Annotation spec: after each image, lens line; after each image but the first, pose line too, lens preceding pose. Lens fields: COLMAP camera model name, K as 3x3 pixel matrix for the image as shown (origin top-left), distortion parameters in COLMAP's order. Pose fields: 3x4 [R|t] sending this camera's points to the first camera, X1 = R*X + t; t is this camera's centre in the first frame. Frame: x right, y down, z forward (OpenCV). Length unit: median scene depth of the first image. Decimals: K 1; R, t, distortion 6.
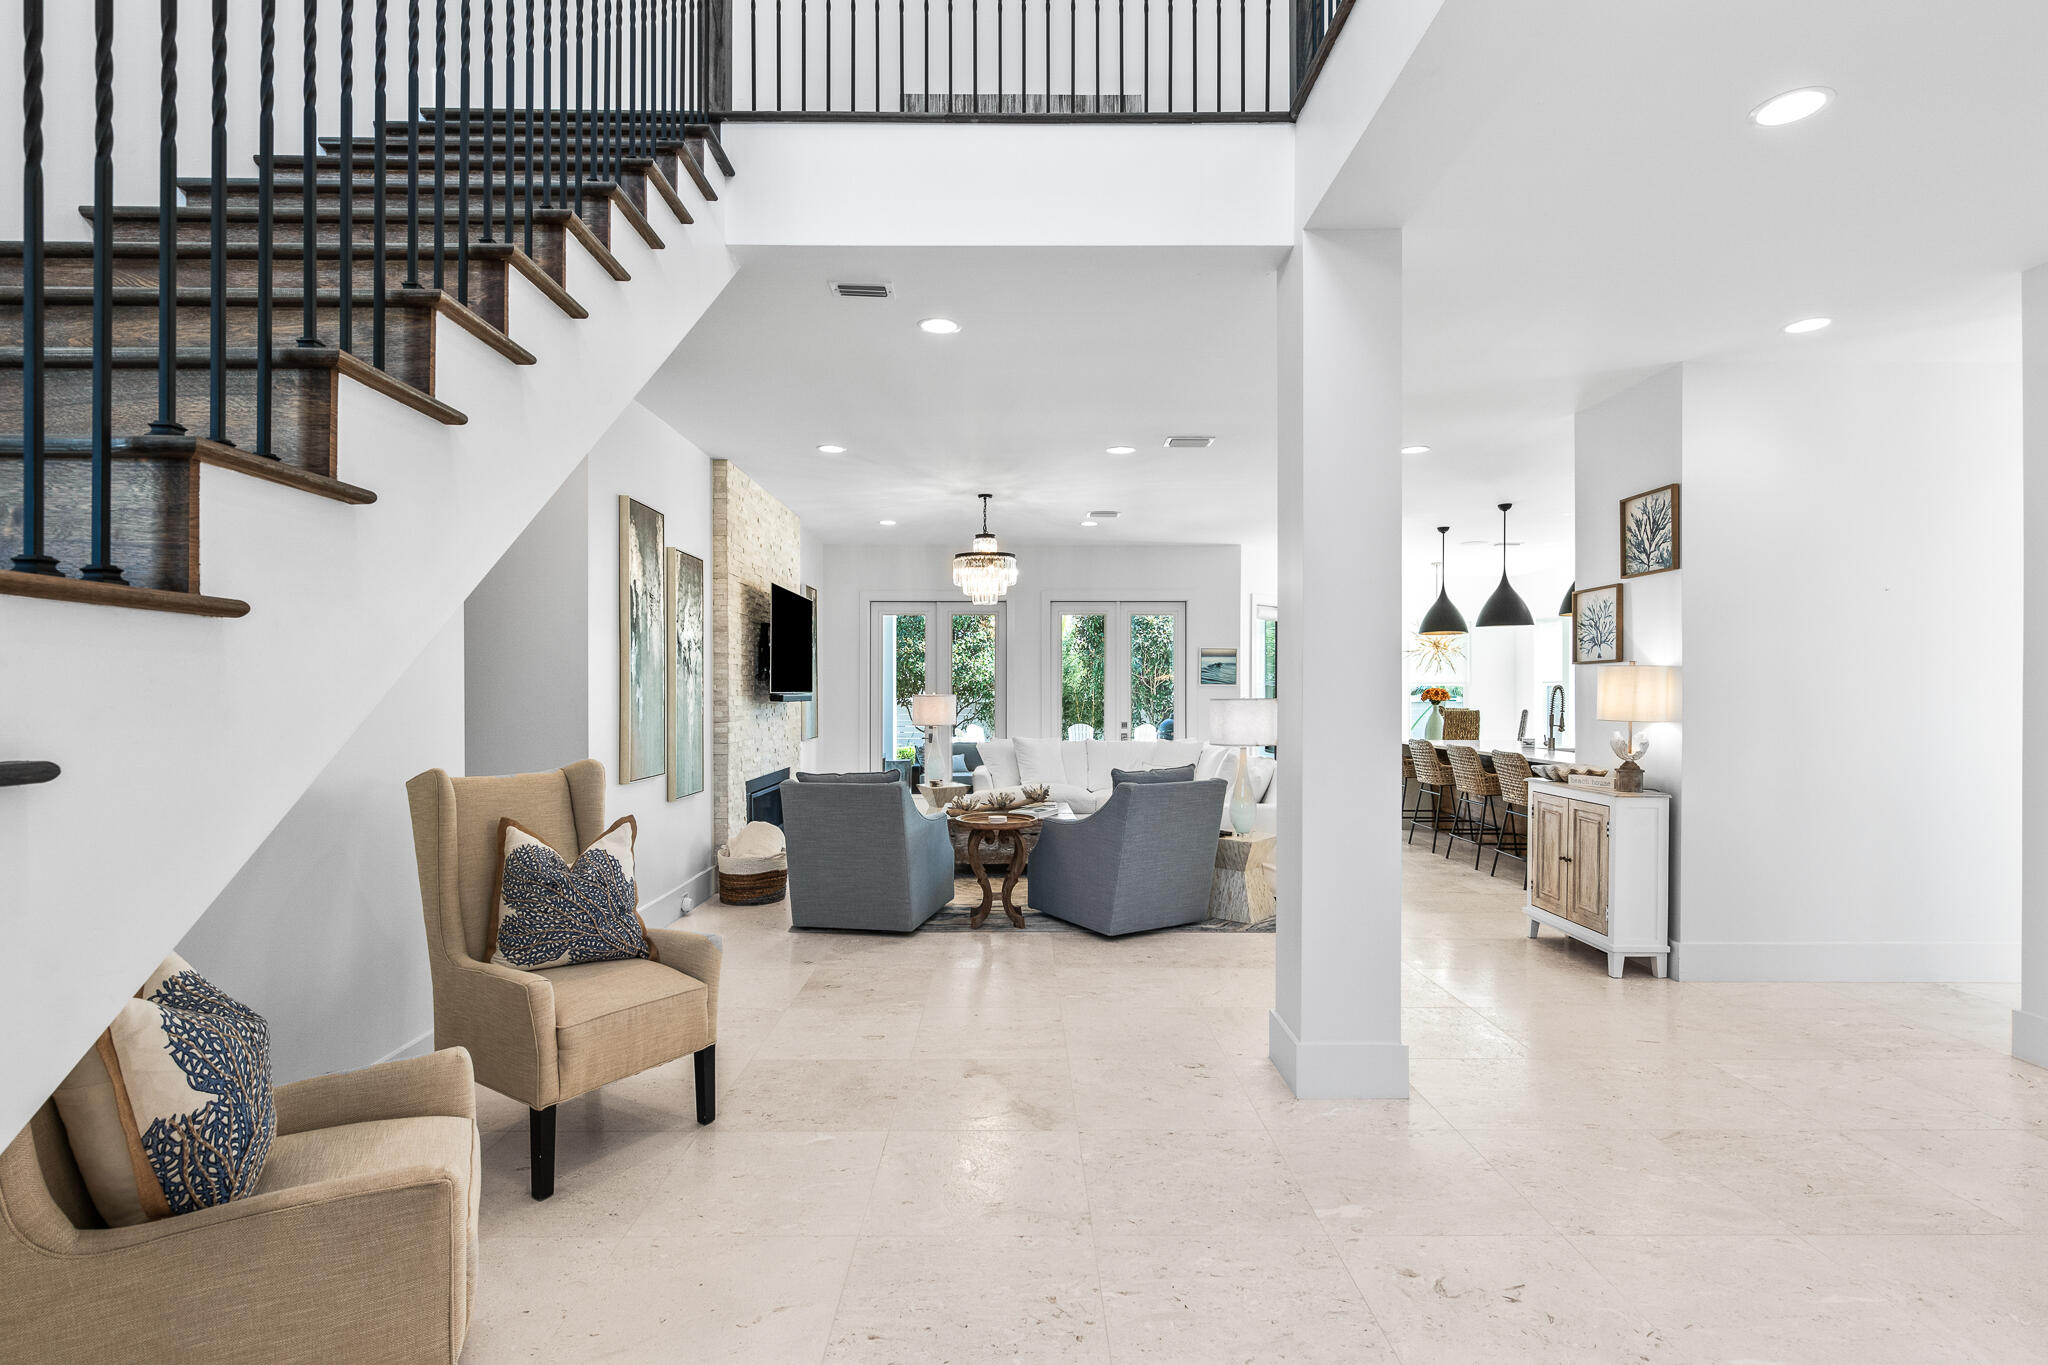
lens RADIAL K [[984.9, 0, 1023.7], [0, 984.9, 691.6], [0, 0, 1]] dist [0.001139, 0.000063]
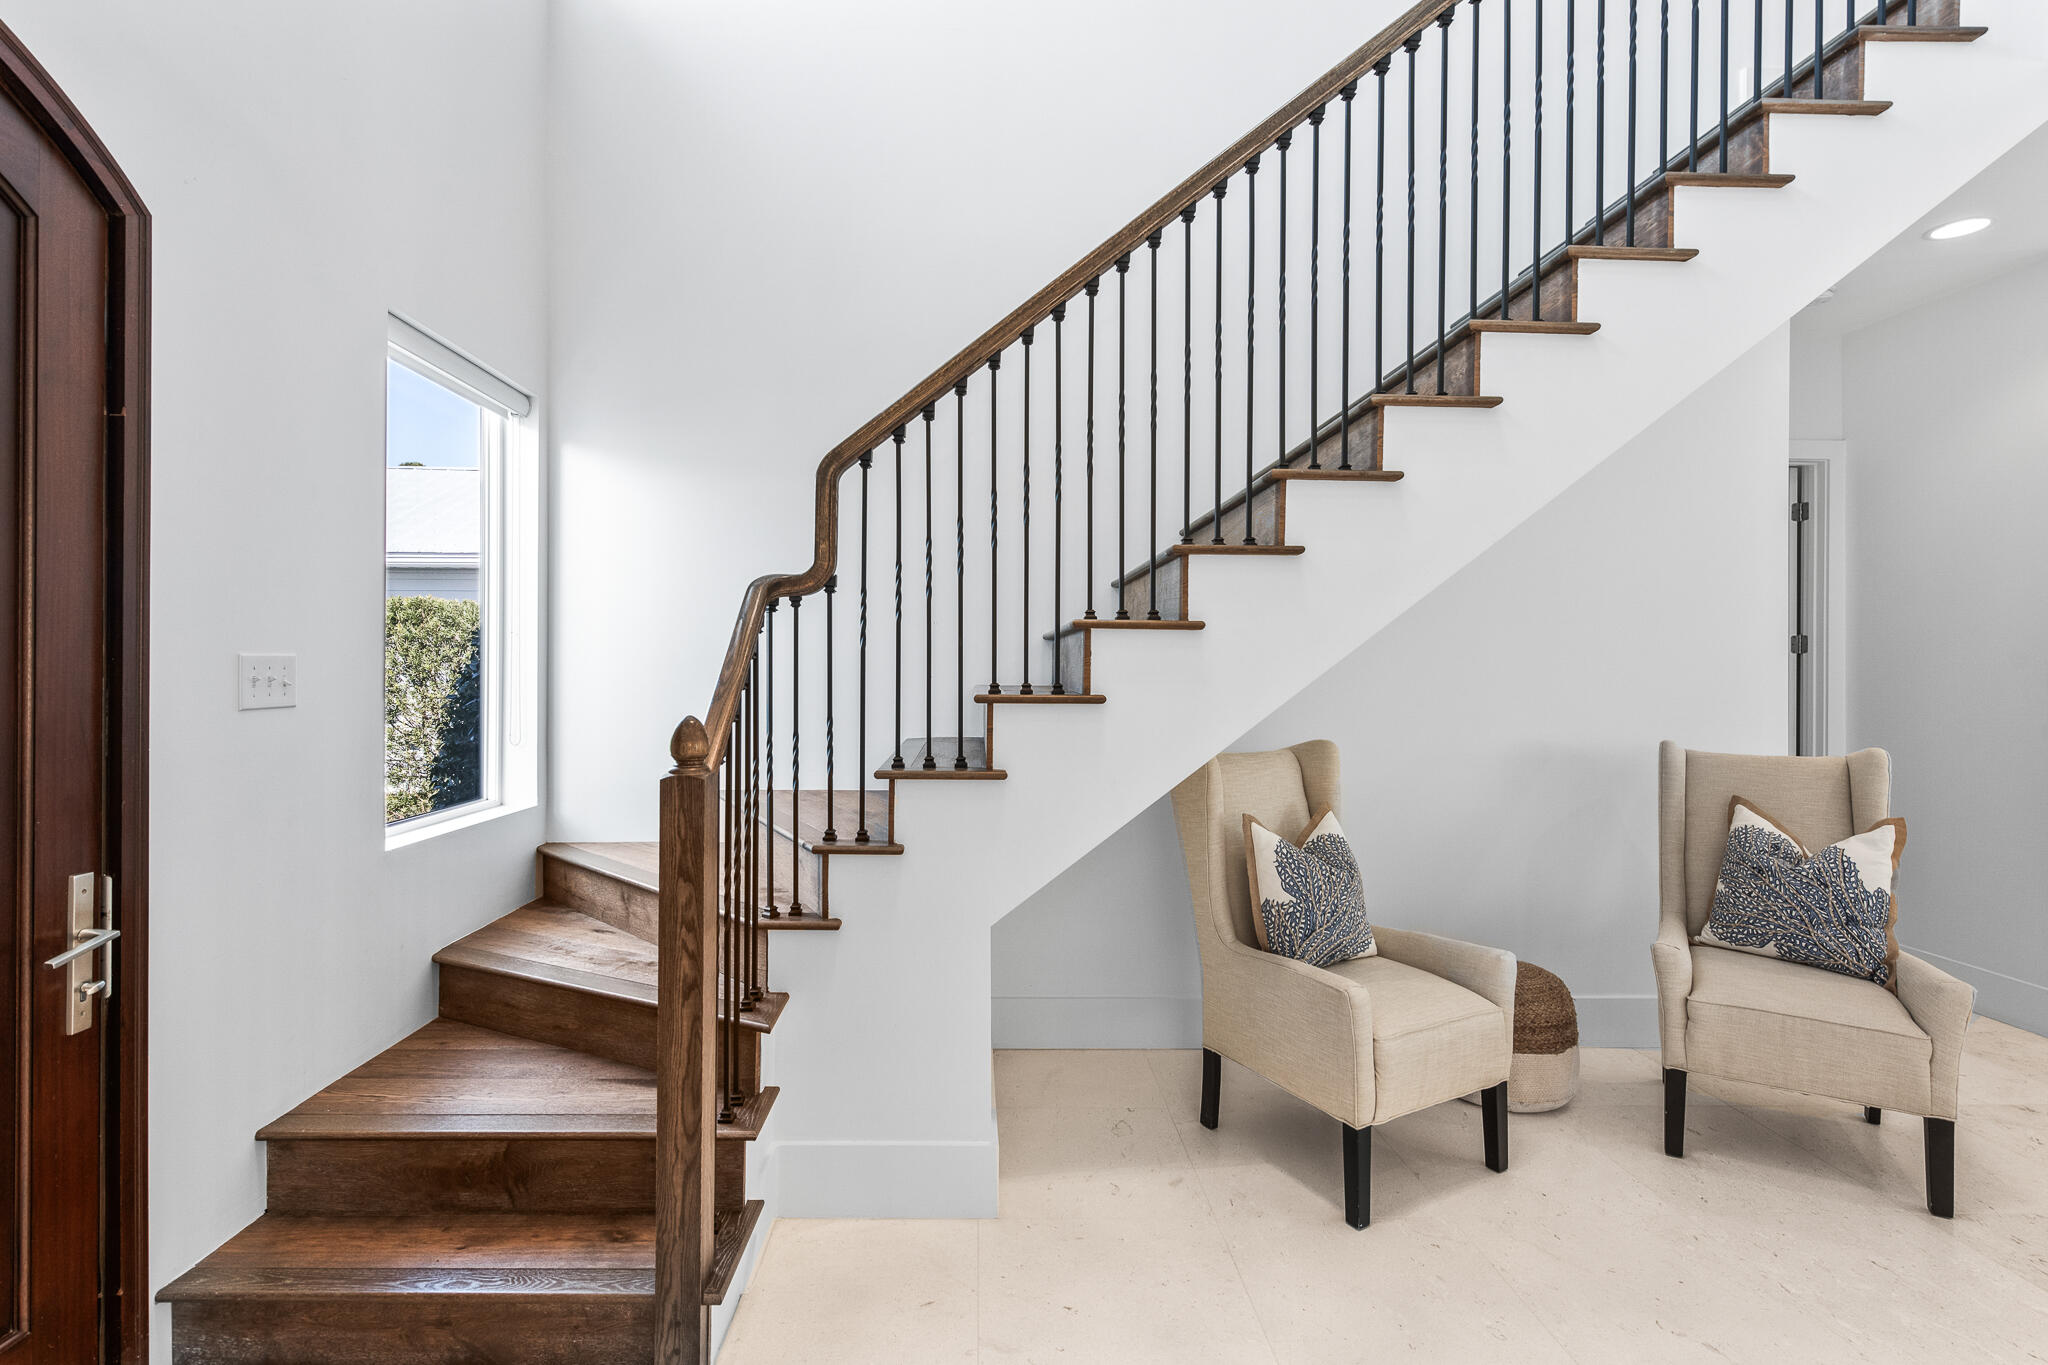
lens RADIAL K [[937.4, 0, 986.8], [0, 937.4, 658.9], [0, 0, 1]] dist [-0.000438, -0.000507]
pose [[0.003341, -0.009217, -0.999952, 0.438695], [-0.005555, 0.999942, -0.009235, 0.000321], [0.999979, 0.005586, 0.003289, 0.227565]]
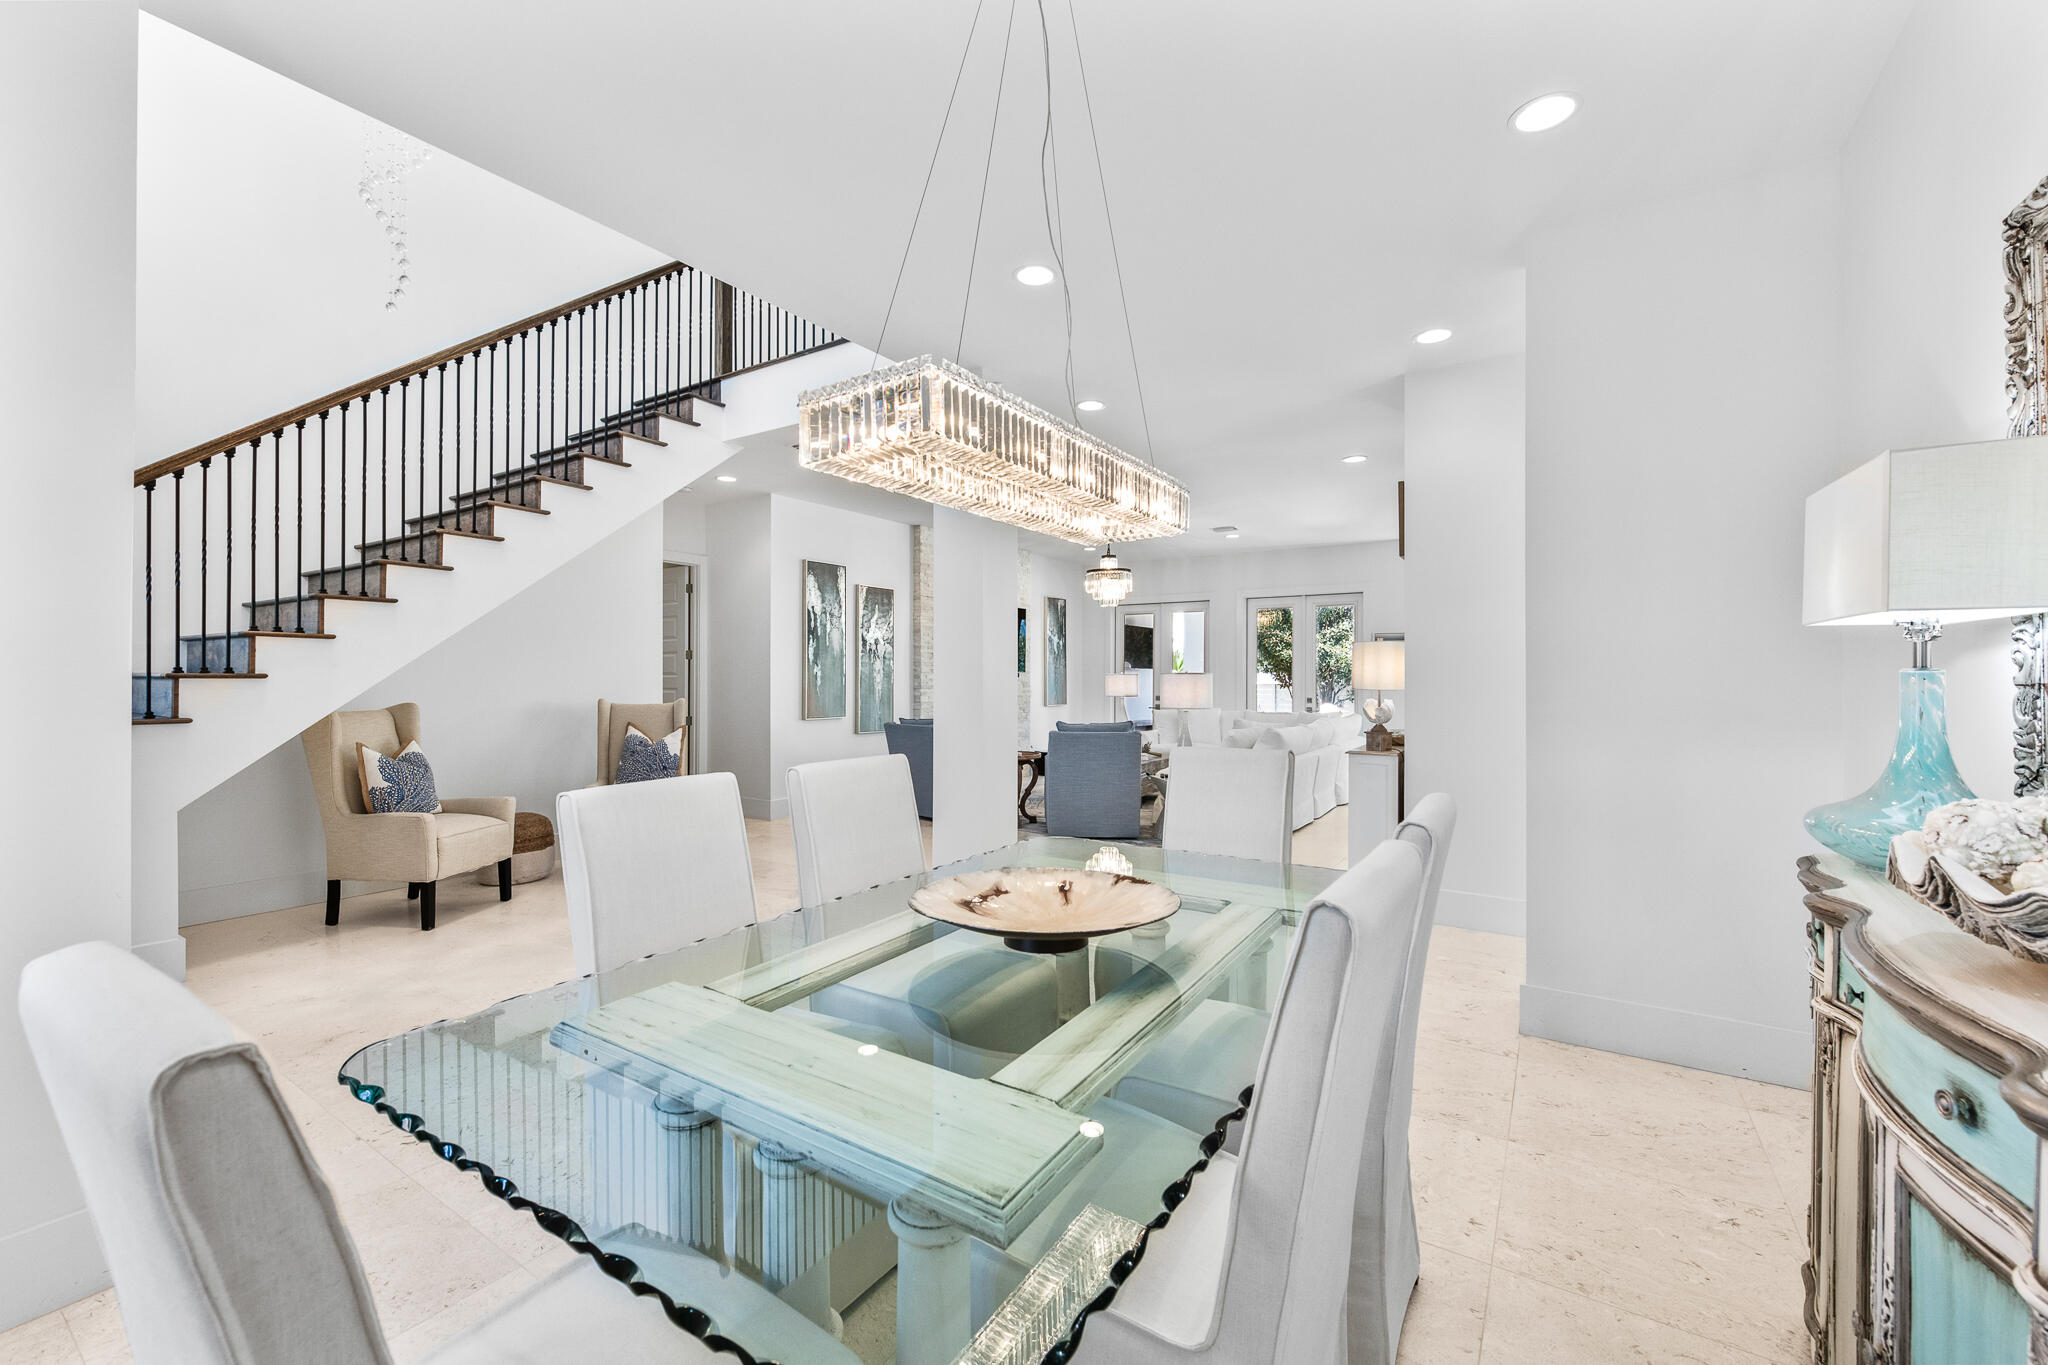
lens RADIAL K [[830.7, 0, 1020.5], [0, 830.7, 673.9], [0, 0, 1]] dist [-0.000996, -0.000138]
pose [[0.828238, -0.002132, -0.560372, 1.267895], [-0.000856, 0.999987, -0.005070, 0.028124], [0.560375, 0.004679, 0.828226, -0.059699]]
